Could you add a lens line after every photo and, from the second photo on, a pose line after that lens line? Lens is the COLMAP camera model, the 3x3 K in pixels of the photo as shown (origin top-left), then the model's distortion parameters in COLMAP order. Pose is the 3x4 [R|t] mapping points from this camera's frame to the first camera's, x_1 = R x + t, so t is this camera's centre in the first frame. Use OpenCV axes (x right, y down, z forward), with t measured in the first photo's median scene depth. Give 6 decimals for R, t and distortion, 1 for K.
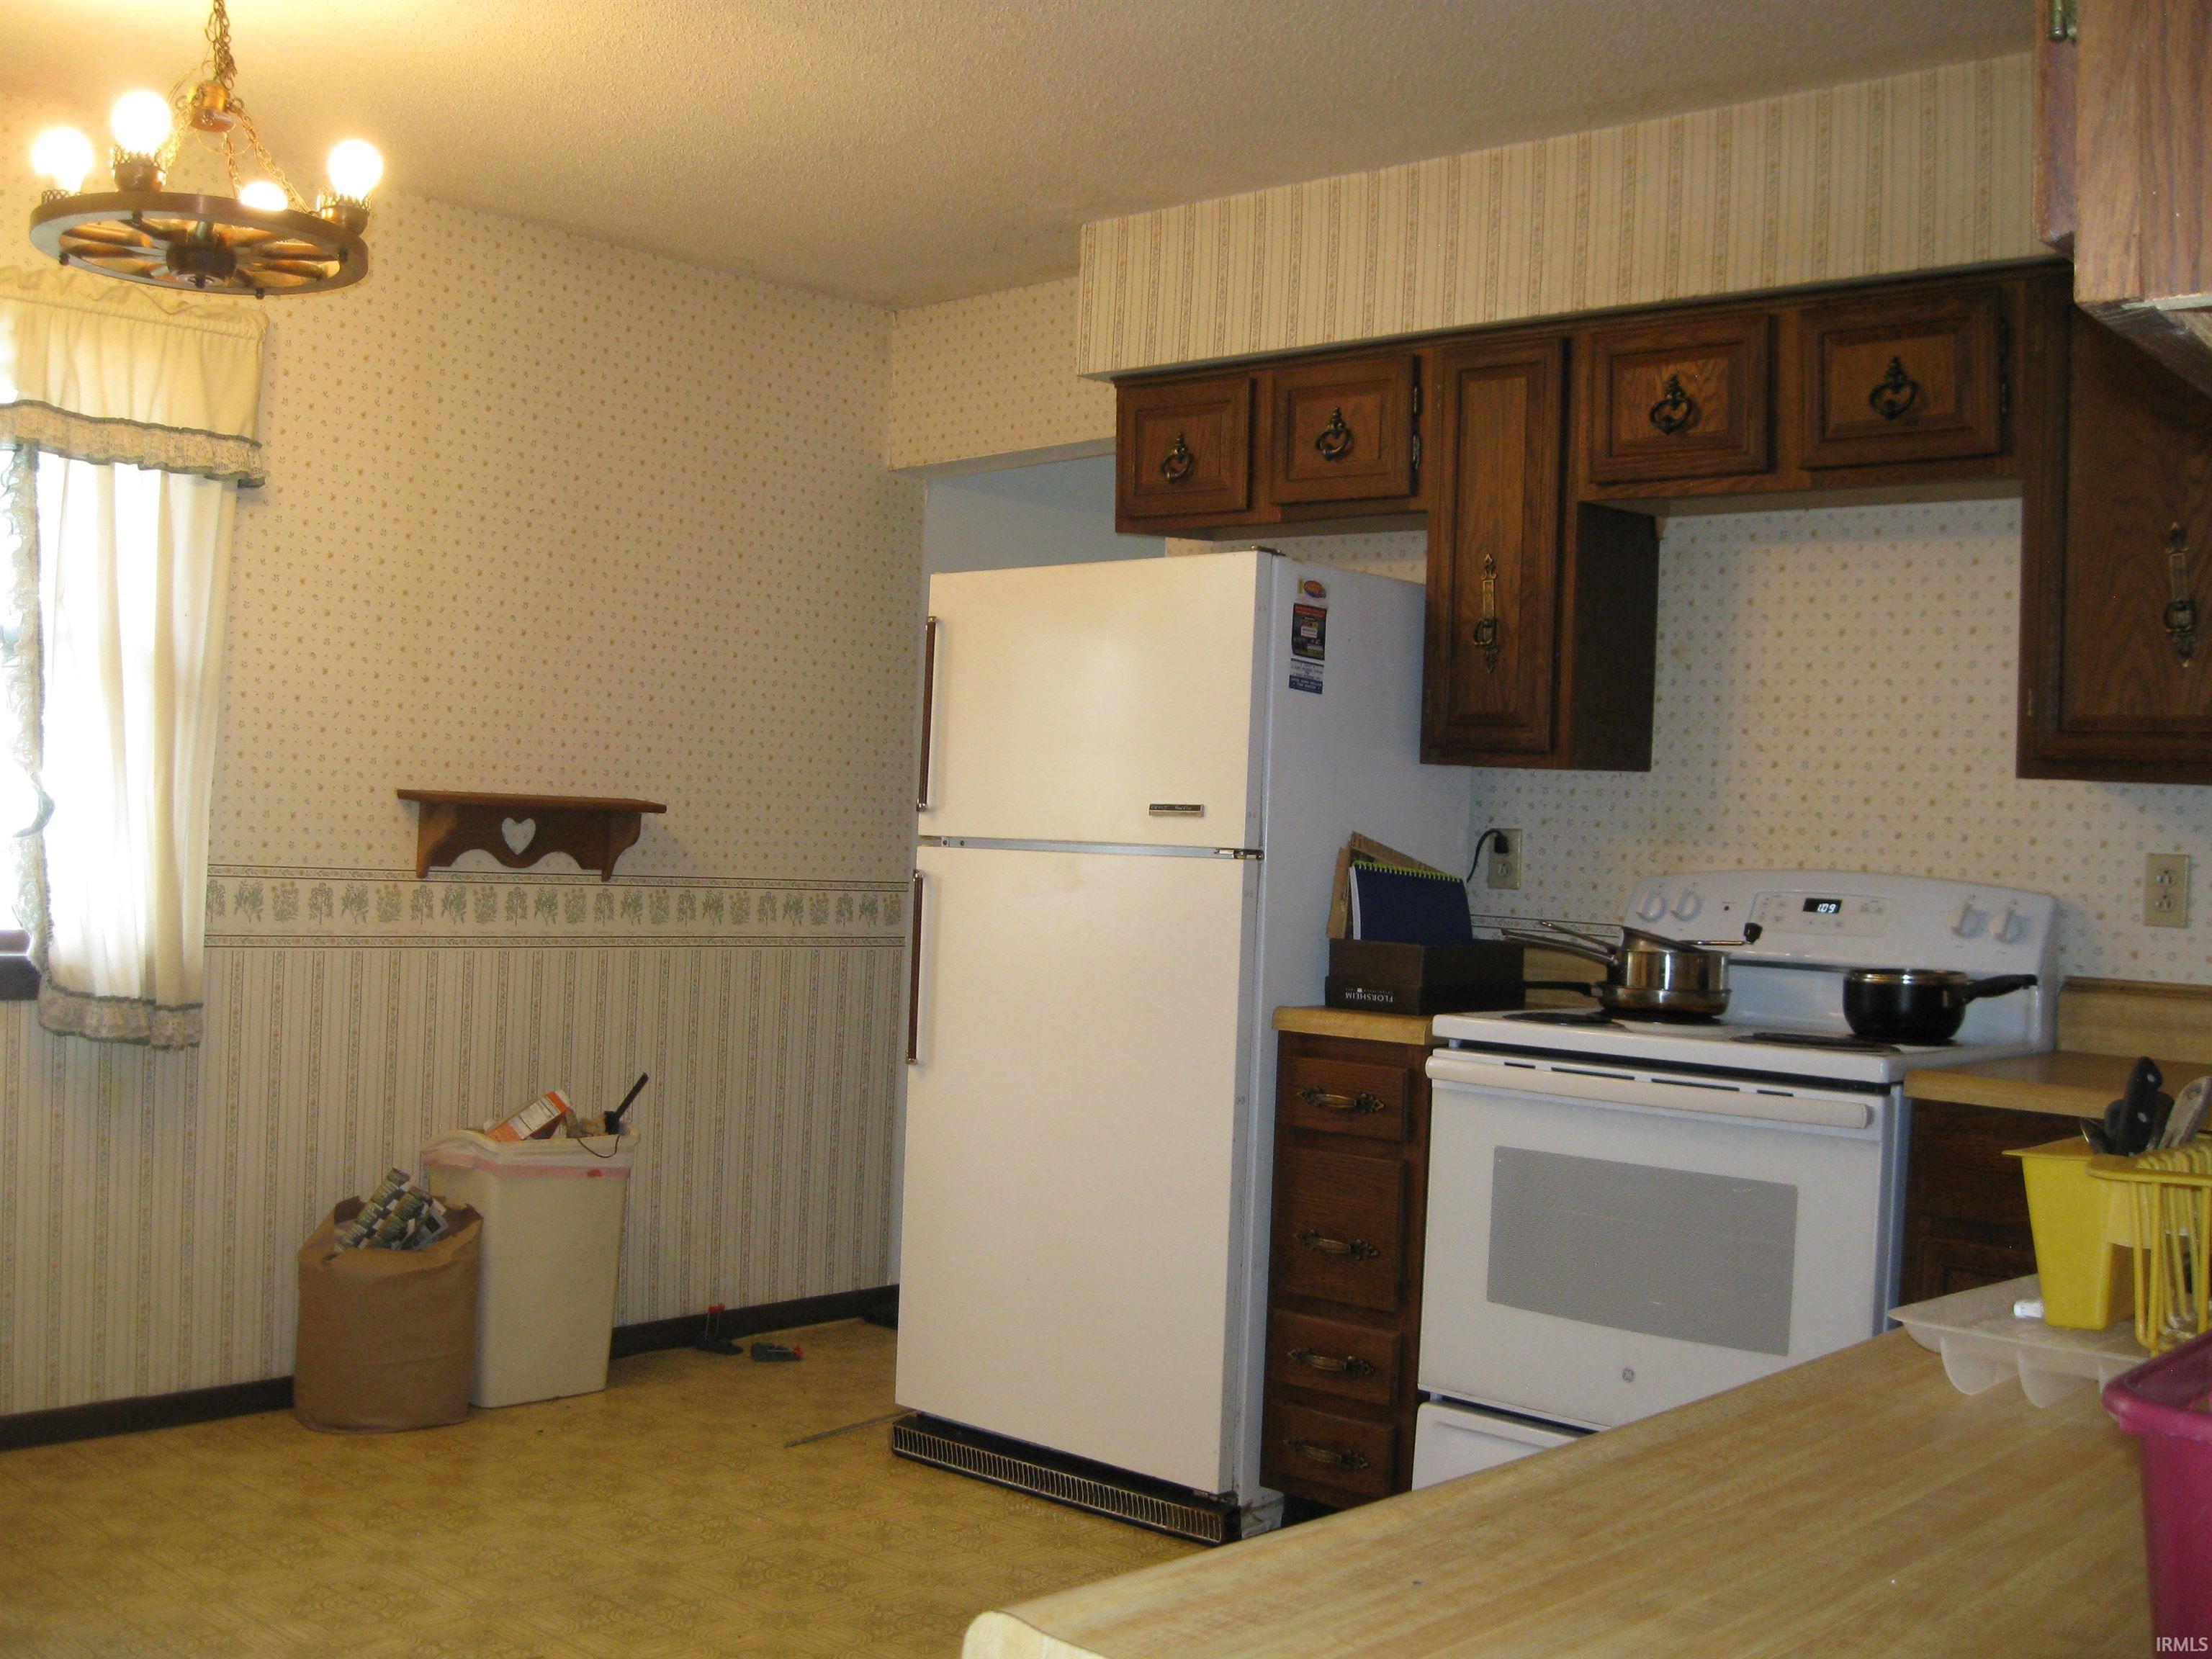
lens RADIAL K [[2278.1, 0, 1106.0], [0, 2278.1, 829.5], [0, 0, 1]] dist [-0.030433, -0.008941]
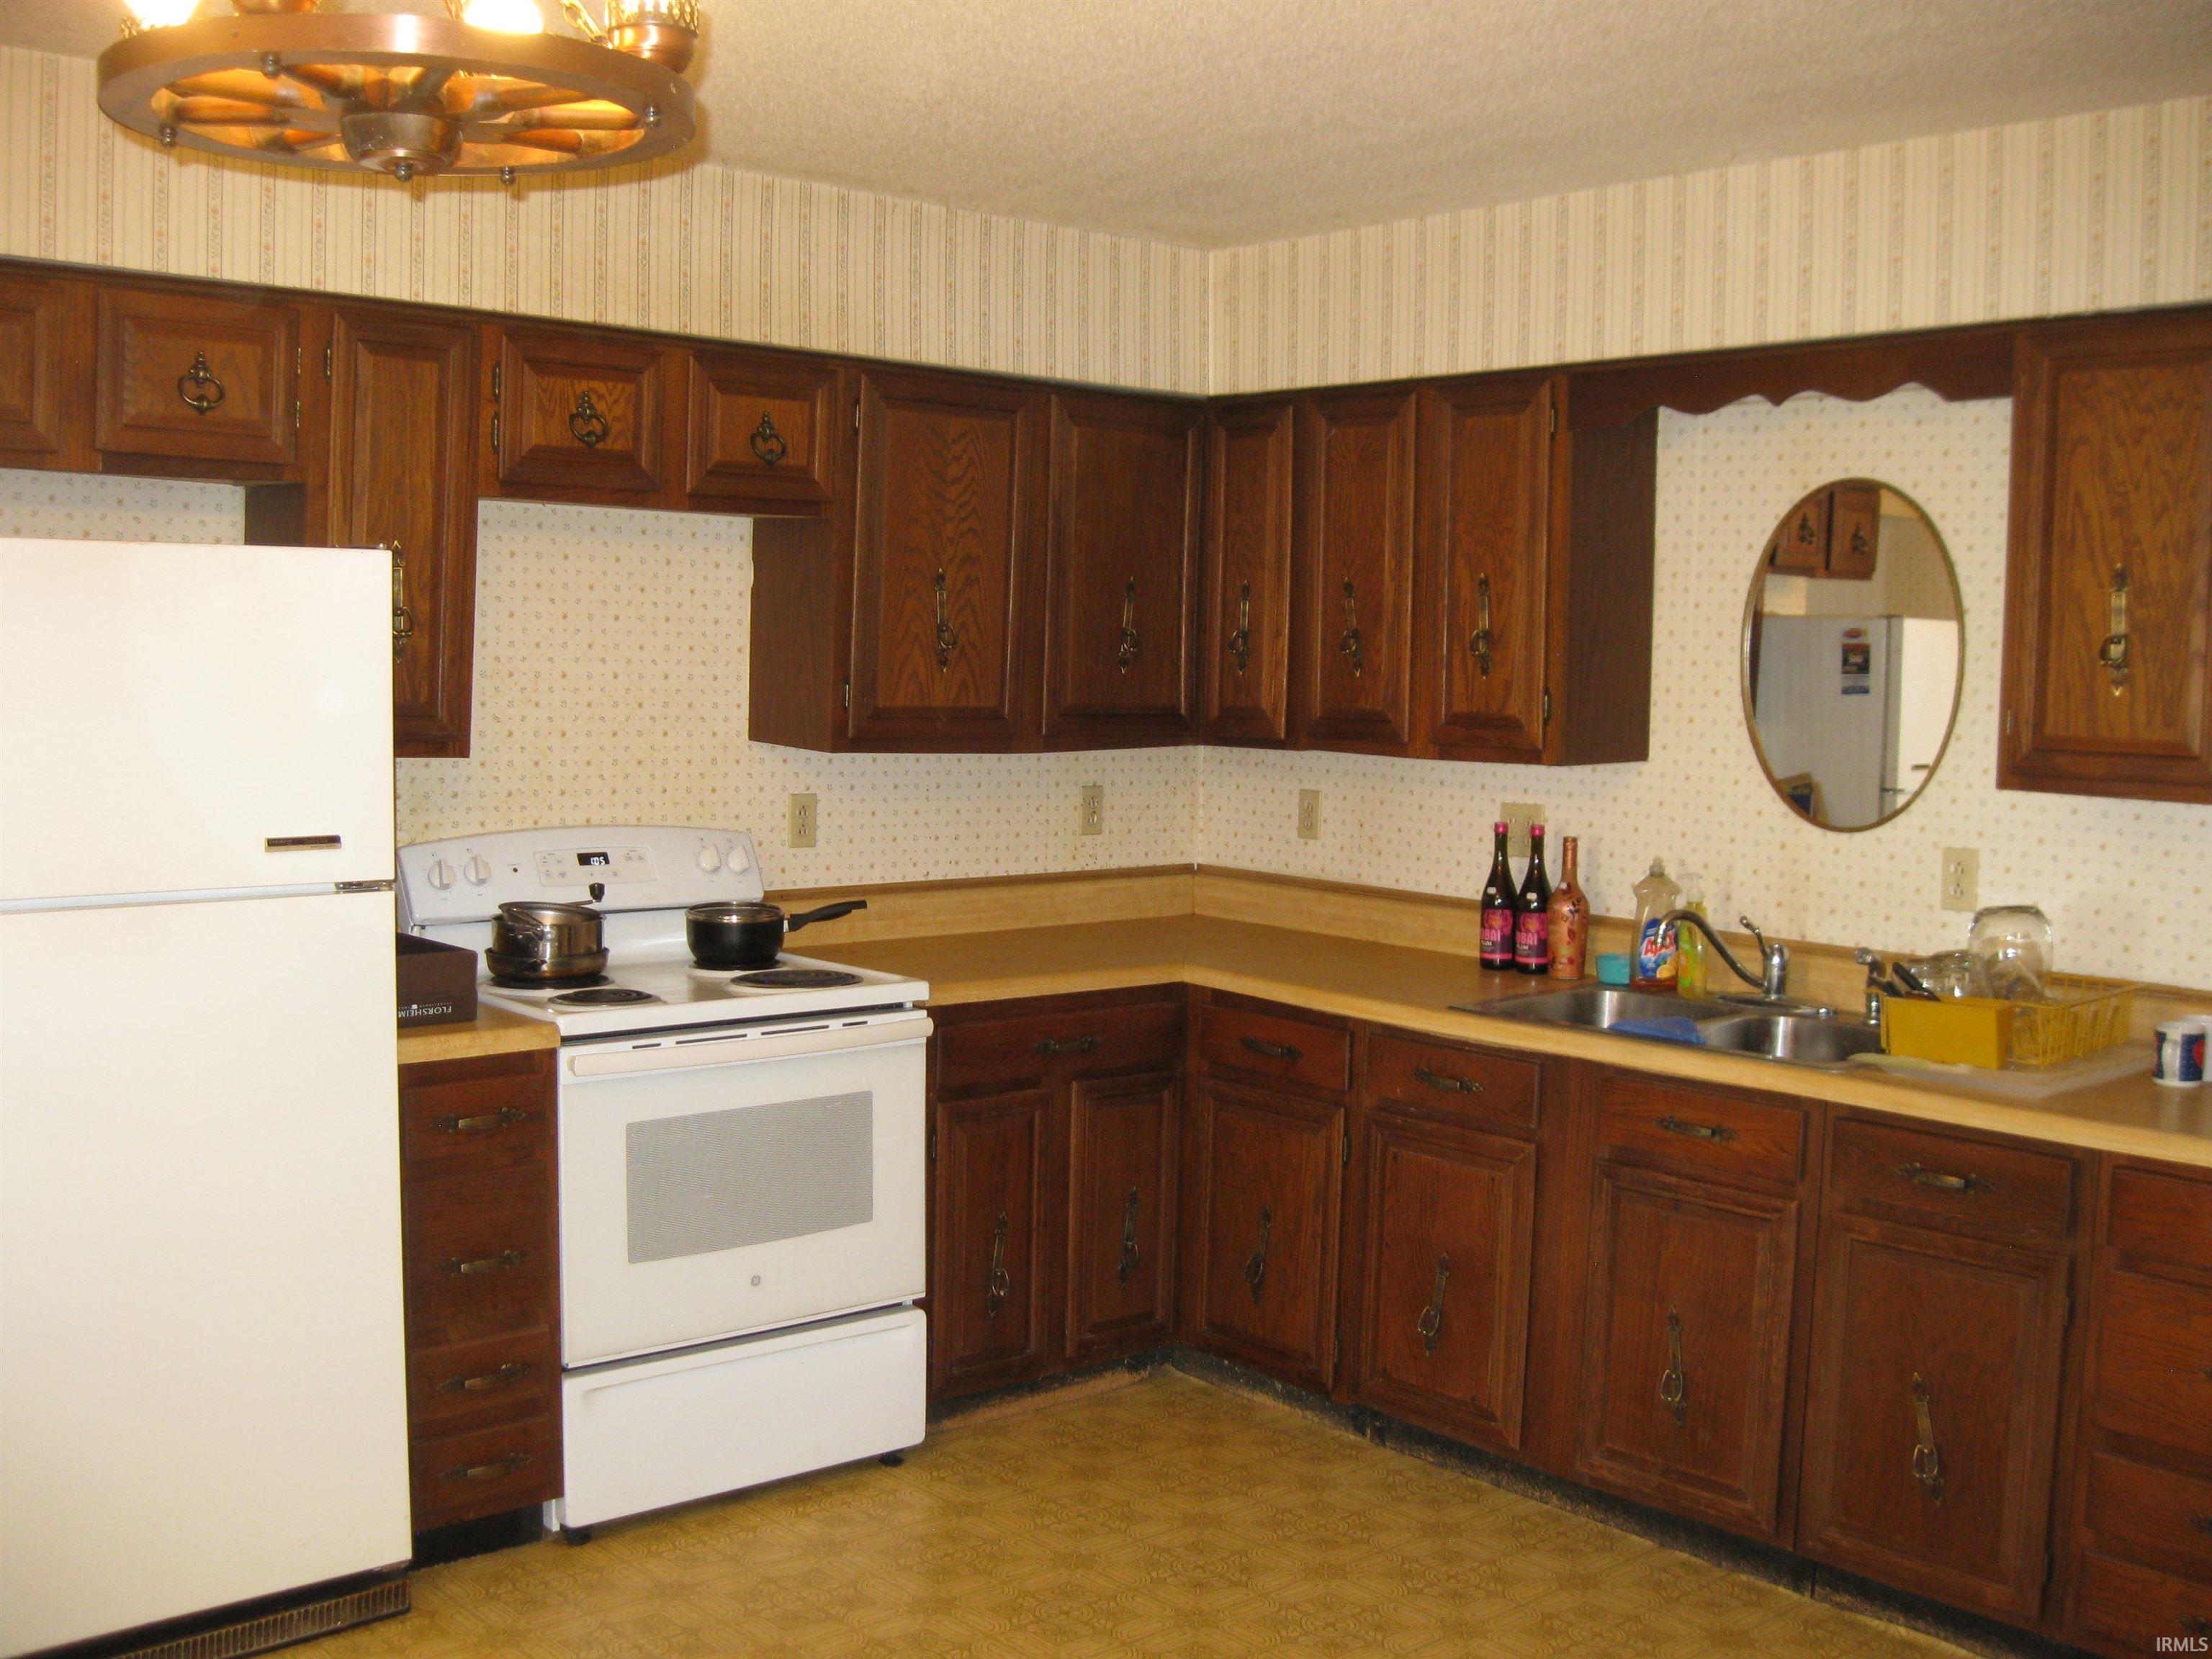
lens RADIAL K [[2265.6, 0, 1104.6], [0, 2265.6, 866.1], [0, 0, 1]] dist [-0.025087, -0.026329]
pose [[0.162752, -0.128973, 0.978201, -0.787774], [-0.011825, 0.991094, 0.132641, -0.121515], [-0.986596, -0.033155, 0.159778, 0.576710]]
